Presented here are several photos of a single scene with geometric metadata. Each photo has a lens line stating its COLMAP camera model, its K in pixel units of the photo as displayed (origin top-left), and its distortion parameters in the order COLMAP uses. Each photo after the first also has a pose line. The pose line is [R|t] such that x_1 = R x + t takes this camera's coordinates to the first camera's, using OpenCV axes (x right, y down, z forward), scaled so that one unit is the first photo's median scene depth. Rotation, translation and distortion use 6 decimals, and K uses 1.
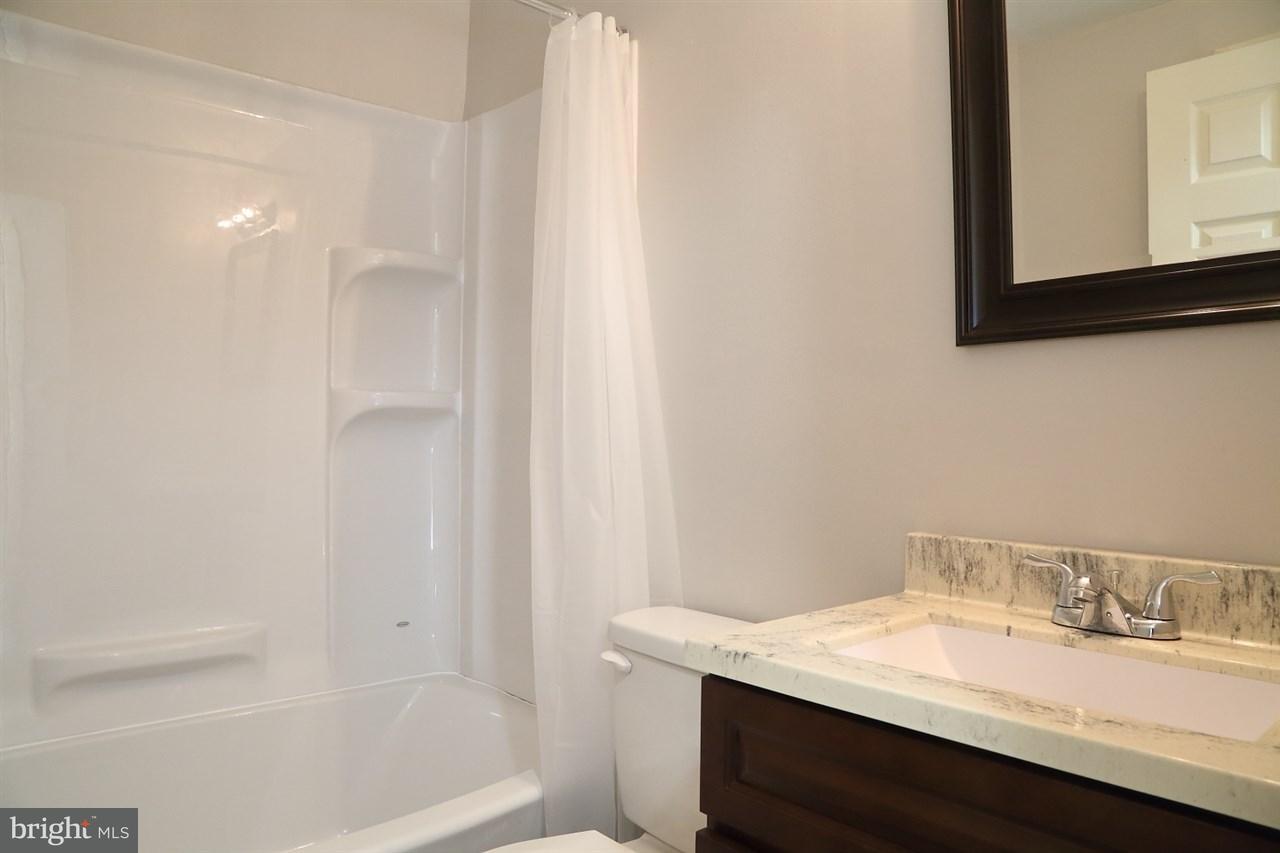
lens RADIAL K [[871.7, 0, 641.3], [0, 871.7, 430.0], [0, 0, 1]] dist [-0.115795, 0.055226]
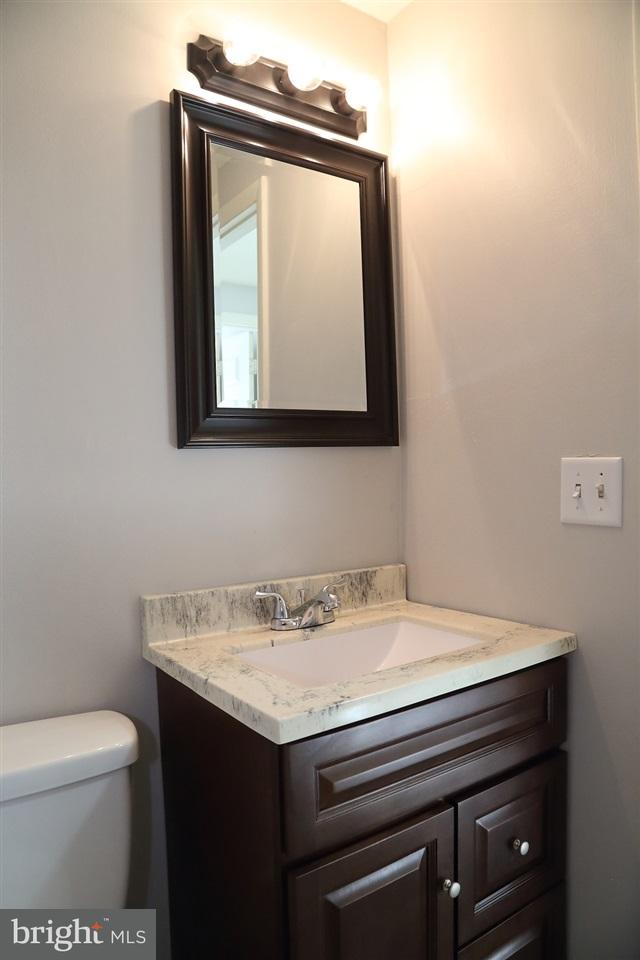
lens RADIAL K [[653.8, 0, 321.0], [0, 653.8, 474.2], [0, 0, 1]] dist [-0.115795, 0.055226]
pose [[0.108497, -0.015772, 0.993972, -0.627401], [0.020915, 0.999689, 0.013580, -0.070020], [-0.993877, 0.019316, 0.108793, 0.701806]]
